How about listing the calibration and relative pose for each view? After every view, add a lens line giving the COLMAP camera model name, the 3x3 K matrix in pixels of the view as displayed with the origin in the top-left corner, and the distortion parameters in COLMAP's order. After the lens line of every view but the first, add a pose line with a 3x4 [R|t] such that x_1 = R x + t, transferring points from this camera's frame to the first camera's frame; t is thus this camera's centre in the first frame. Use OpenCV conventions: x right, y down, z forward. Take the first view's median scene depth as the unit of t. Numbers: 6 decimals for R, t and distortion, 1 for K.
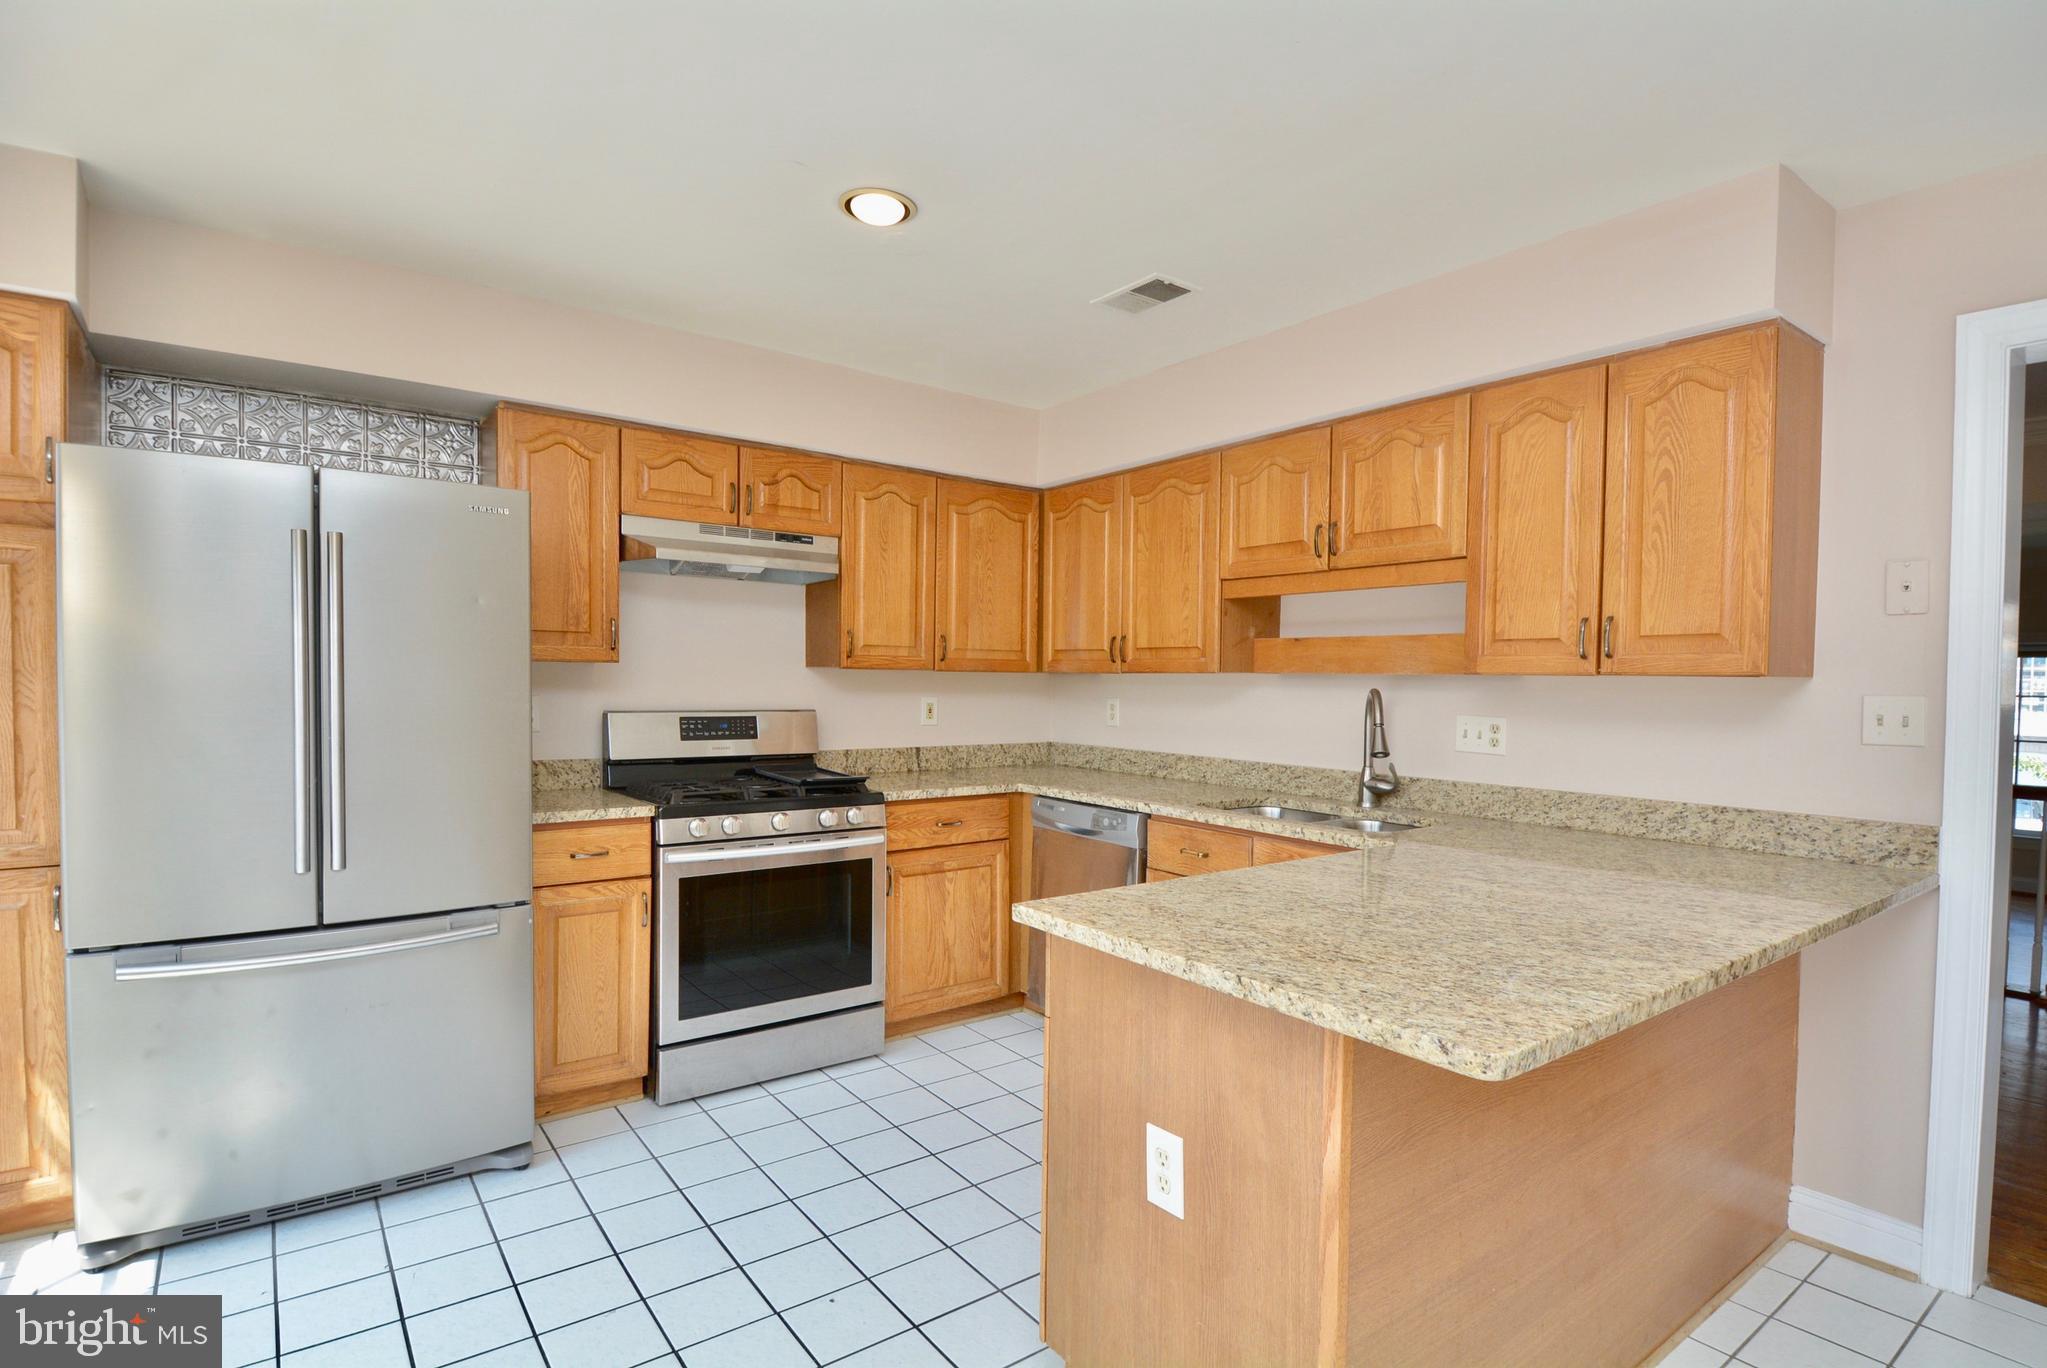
lens RADIAL K [[1014.6, 0, 1047.8], [0, 1014.6, 707.4], [0, 0, 1]] dist [0.018476, -0.024486]
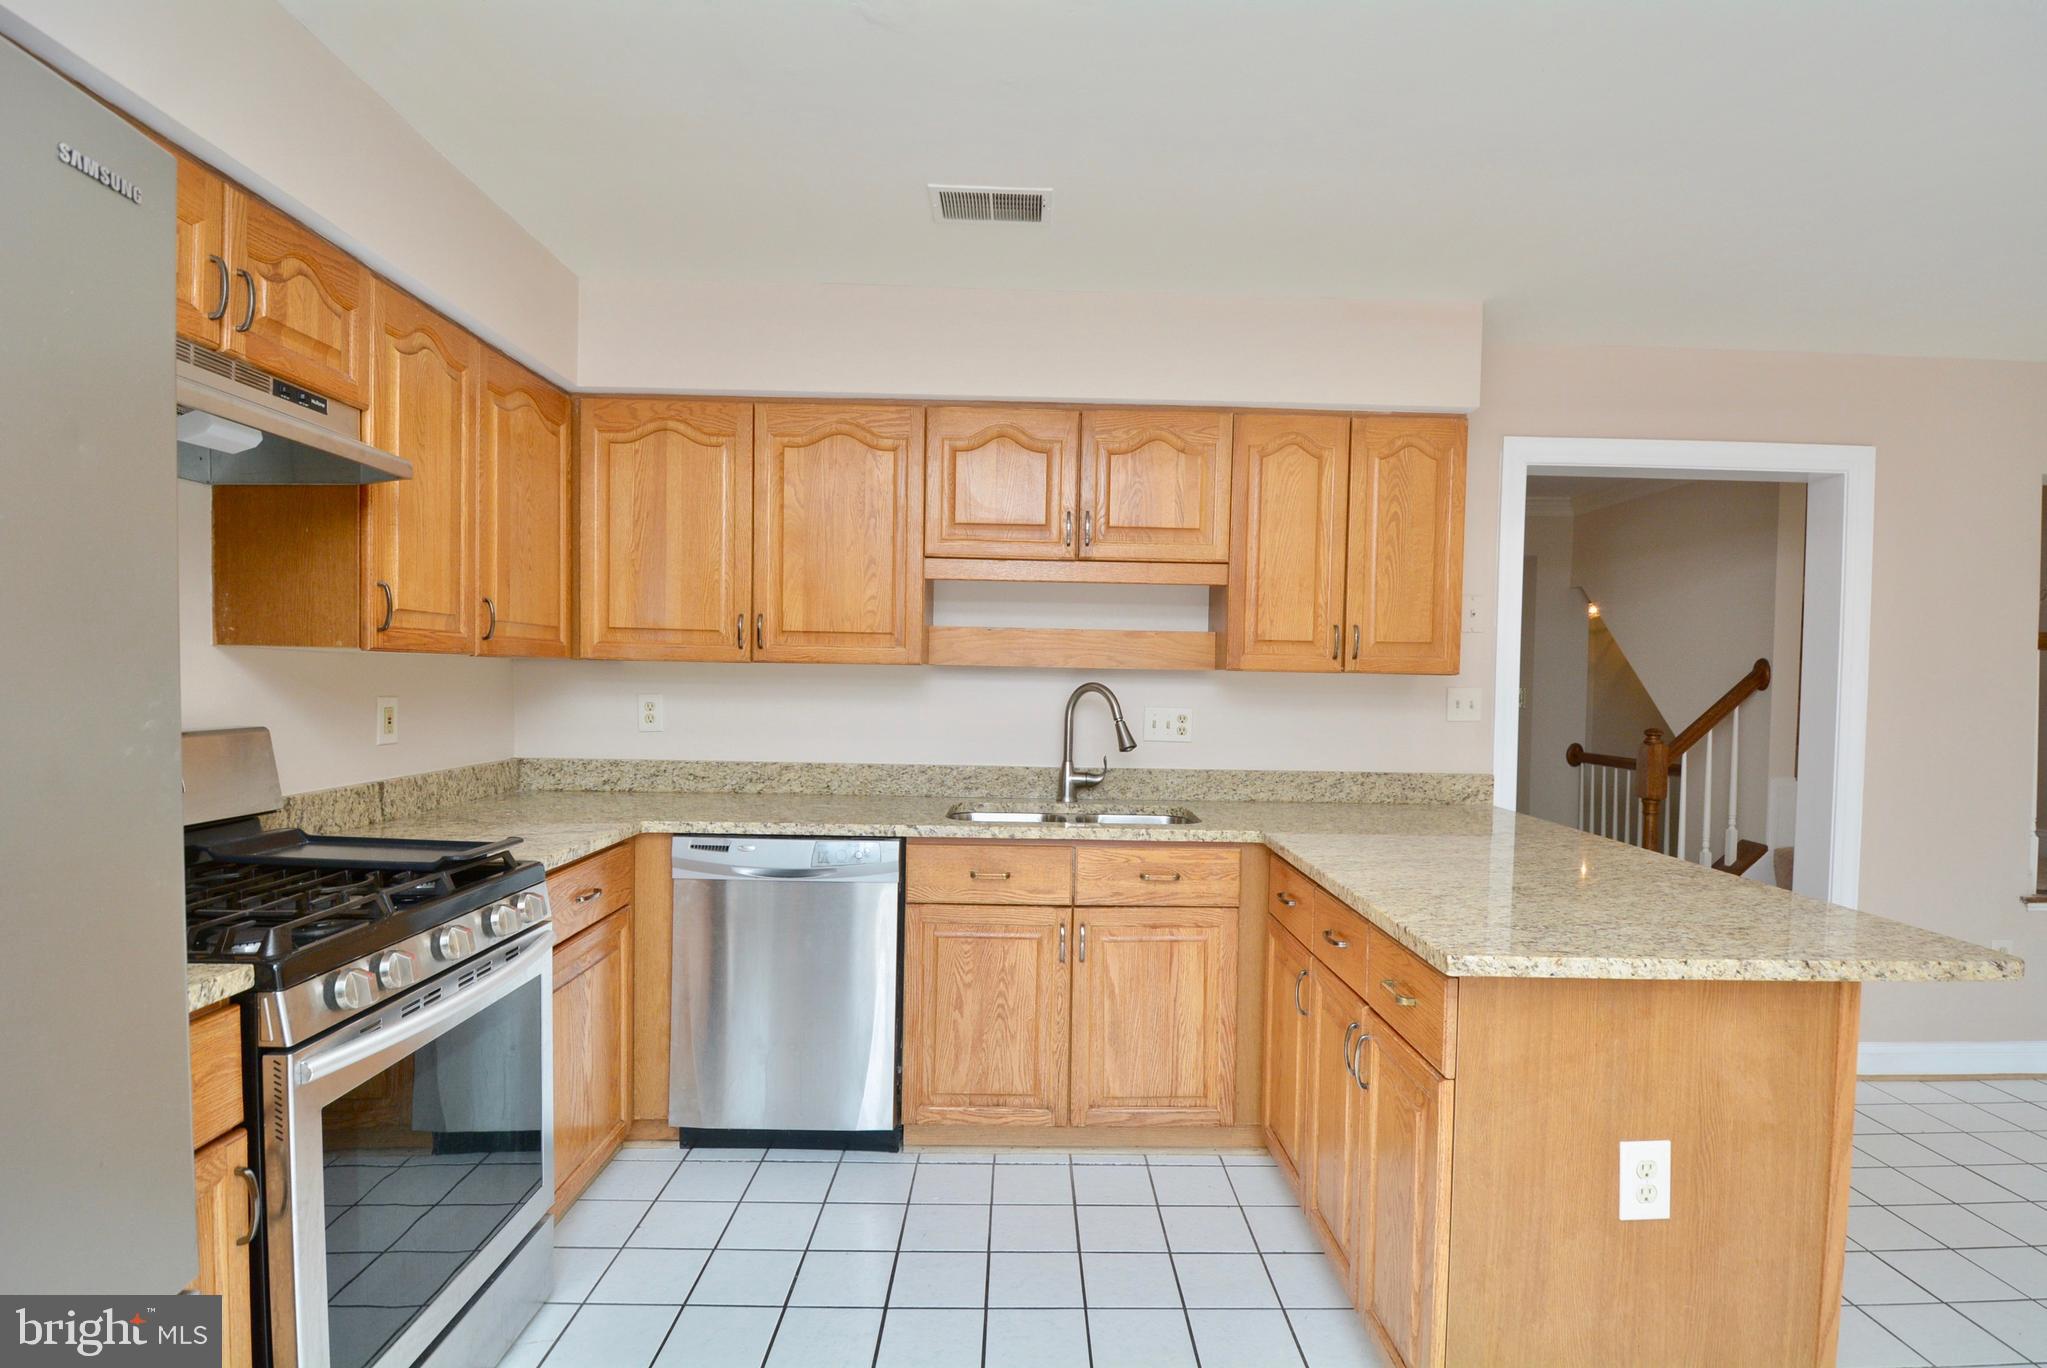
lens RADIAL K [[1014.6, 0, 1044.4], [0, 1014.6, 710.1], [0, 0, 1]] dist [0.018476, -0.024486]
pose [[0.590533, -0.029616, 0.806470, -0.513154], [0.012798, 0.999544, 0.027335, -0.019502], [-0.806912, -0.005821, 0.590643, 0.447975]]
